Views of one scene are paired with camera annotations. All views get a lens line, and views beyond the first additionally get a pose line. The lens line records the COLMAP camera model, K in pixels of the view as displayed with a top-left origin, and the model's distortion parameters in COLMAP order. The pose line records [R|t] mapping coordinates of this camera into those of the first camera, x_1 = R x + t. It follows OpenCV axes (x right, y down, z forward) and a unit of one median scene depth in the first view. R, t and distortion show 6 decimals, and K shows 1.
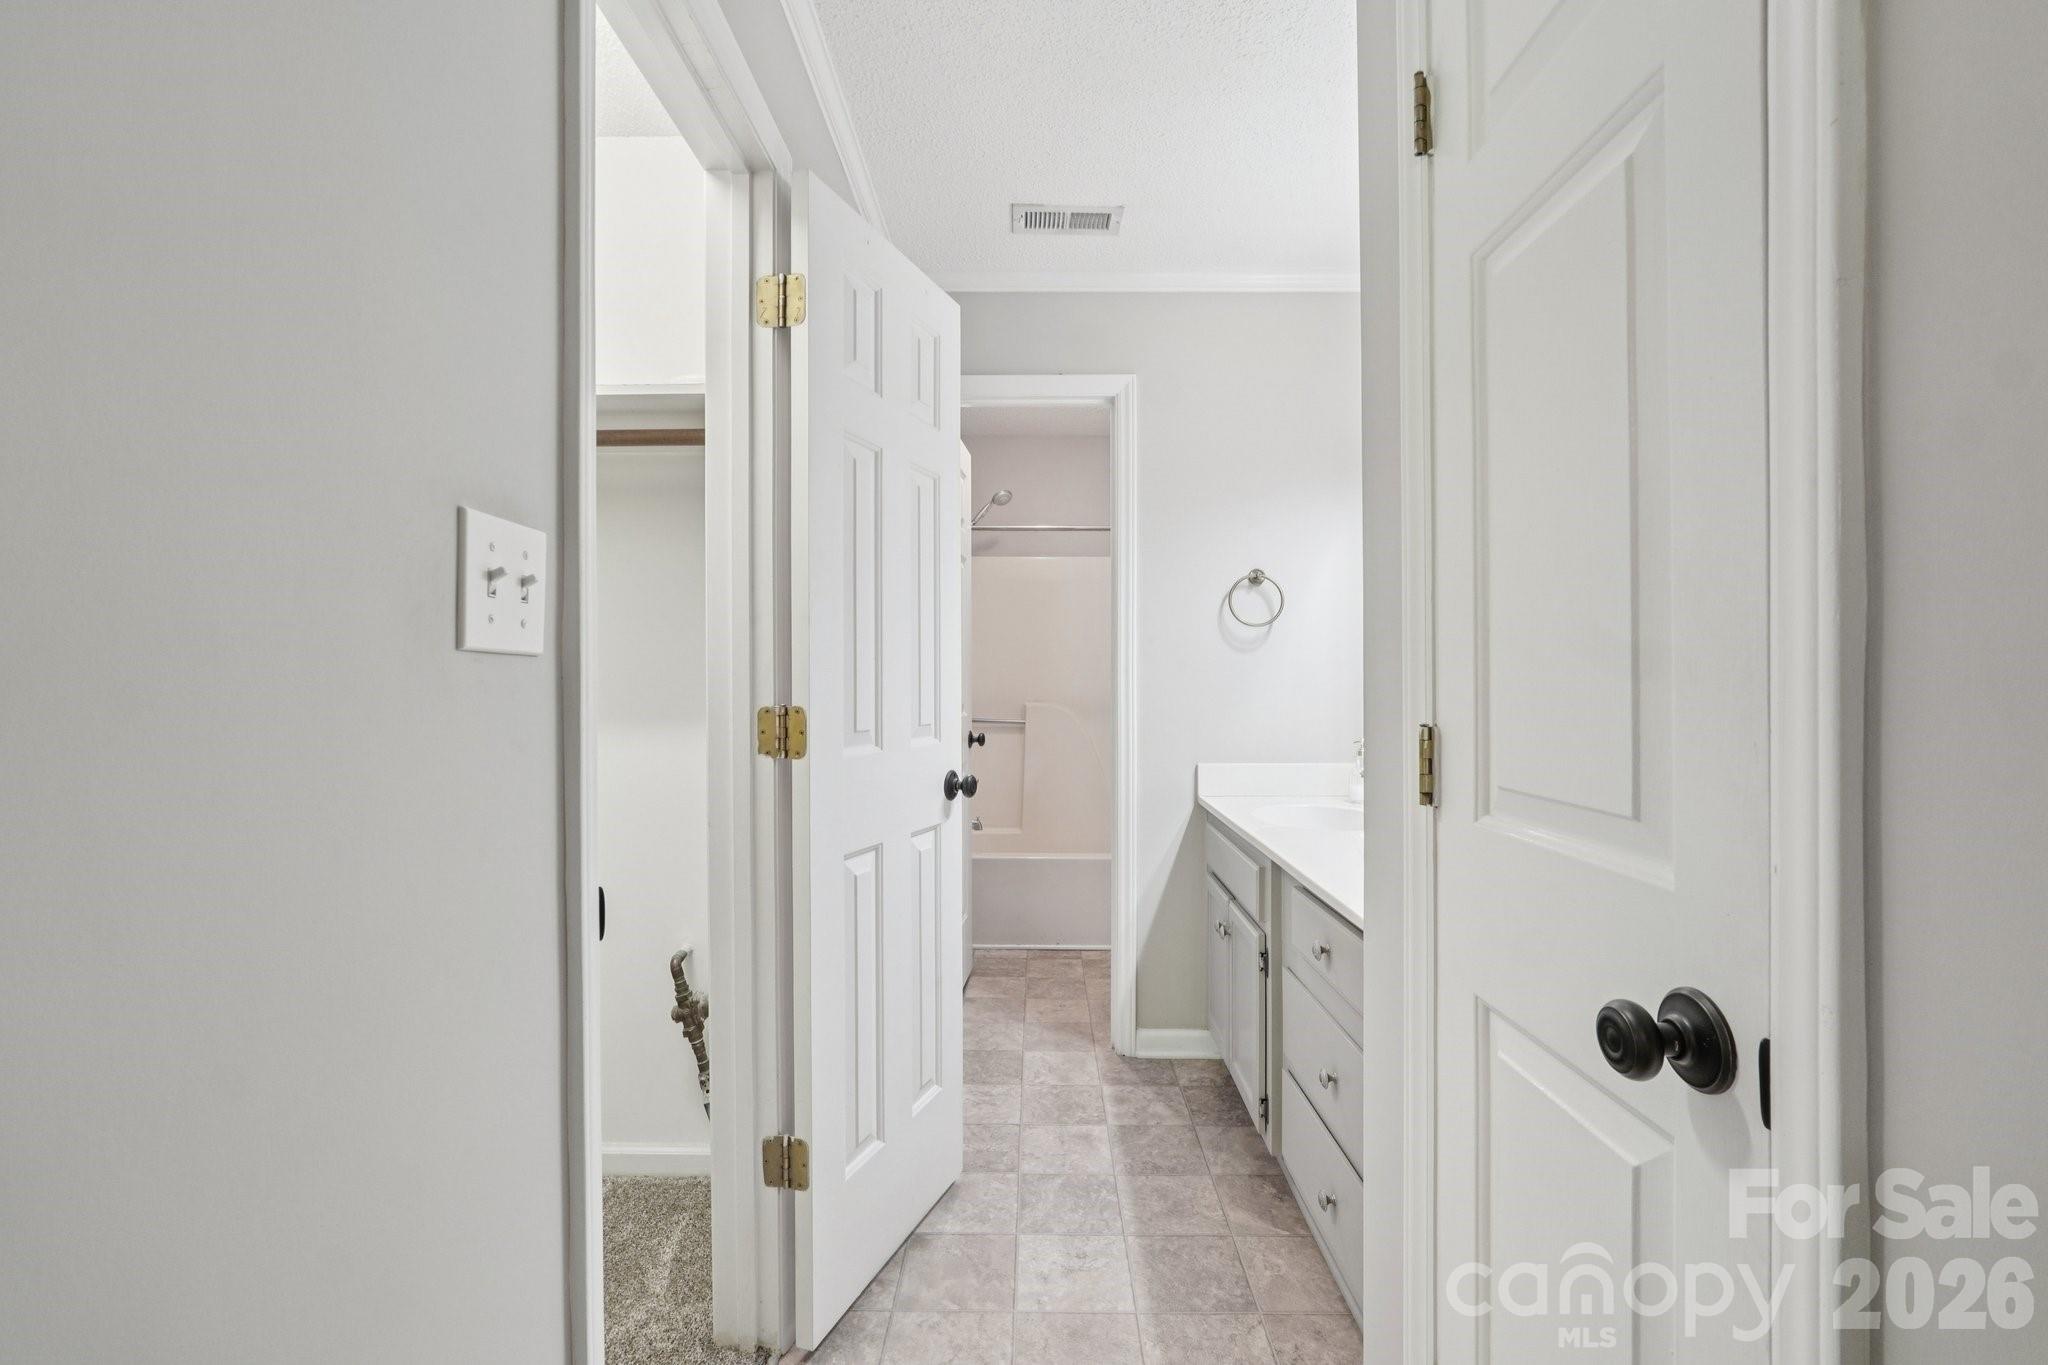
lens RADIAL K [[880.2, 0, 1021.4], [0, 880.2, 677.4], [0, 0, 1]] dist [-0.015186, 0.006639]
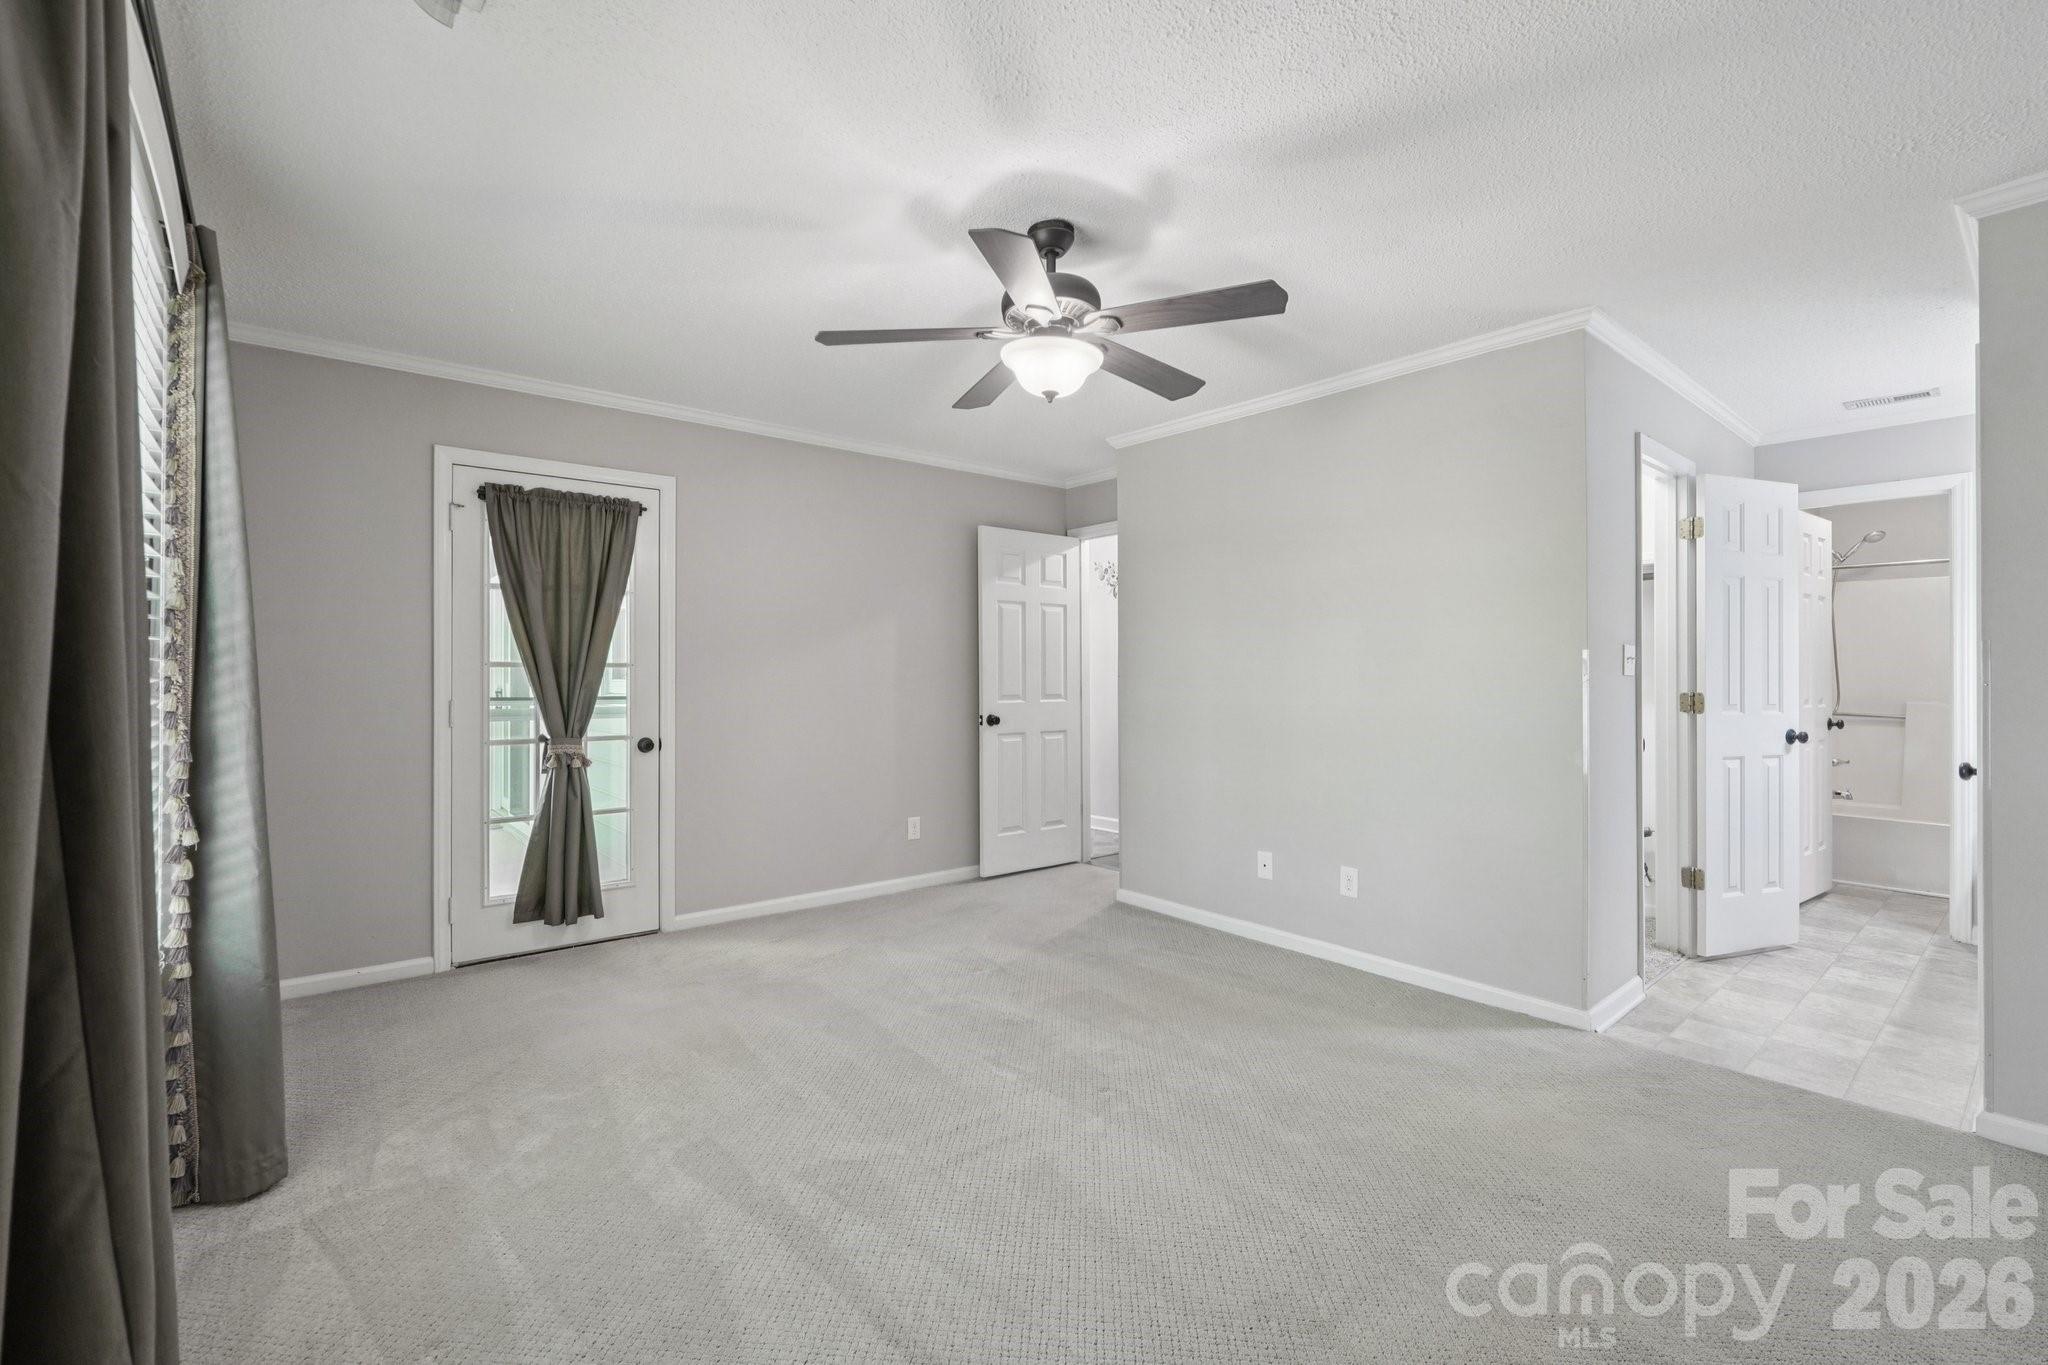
lens RADIAL K [[880.2, 0, 1021.4], [0, 880.2, 677.4], [0, 0, 1]] dist [-0.015186, 0.006639]
pose [[0.650086, 0.001100, -0.759860, 0.208960], [-0.000642, 0.999999, 0.000898, -0.005945], [0.759860, -0.000096, 0.650086, -1.147770]]
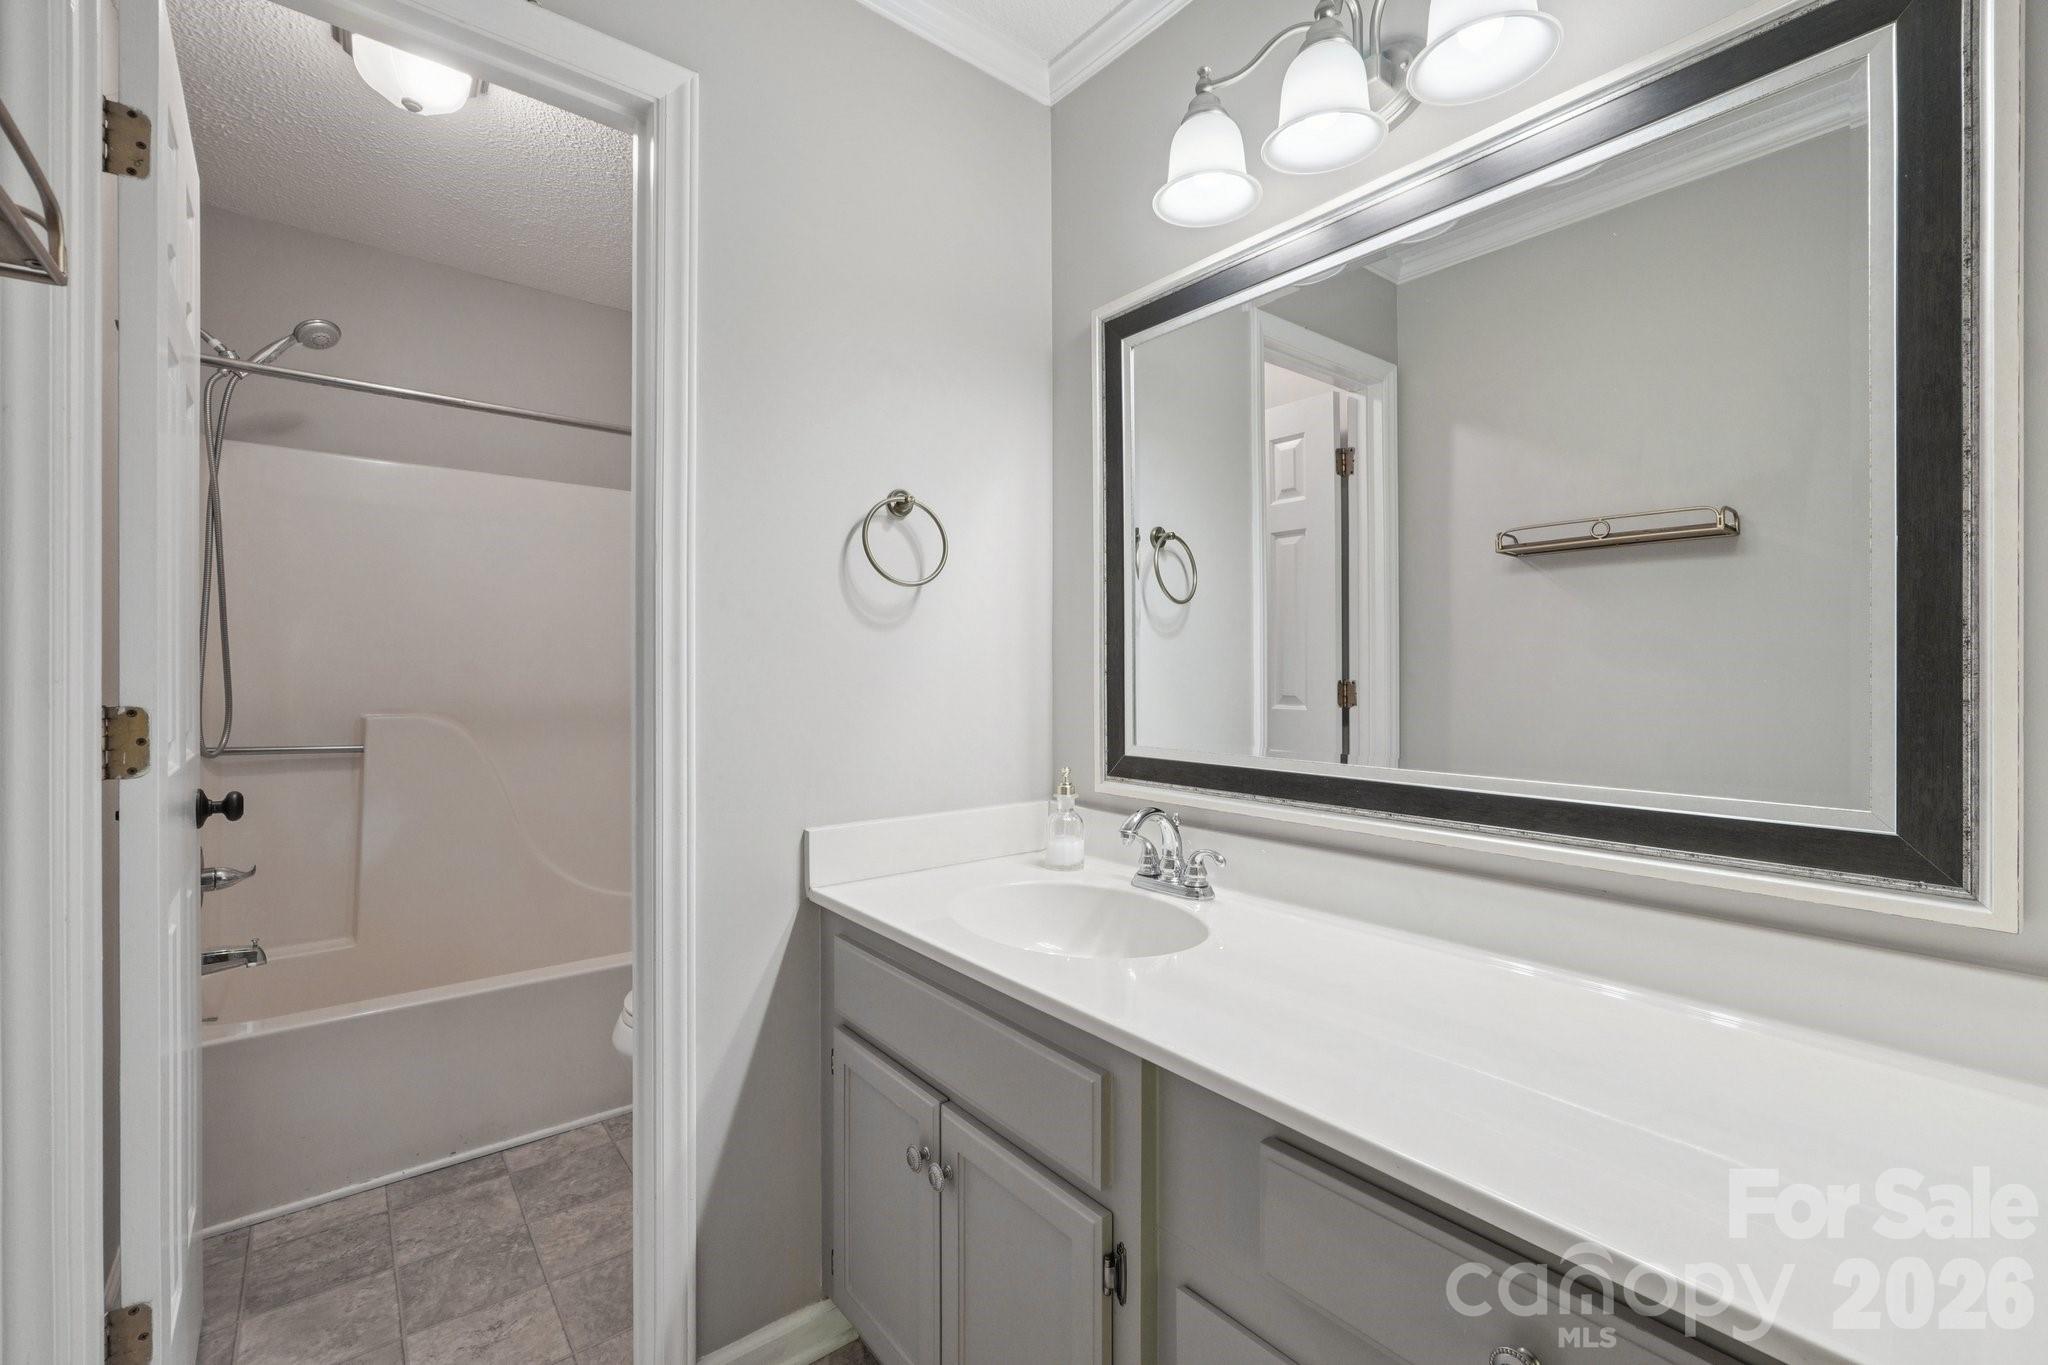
lens RADIAL K [[862.3, 0, 1030.0], [0, 862.3, 684.3], [0, 0, 1]] dist [-0.019845, 0.007623]
pose [[0.762044, 0.001607, 0.647523, -0.041884], [-0.008381, 0.999938, 0.007382, 0.002569], [-0.647471, -0.011052, 0.762010, 0.502983]]
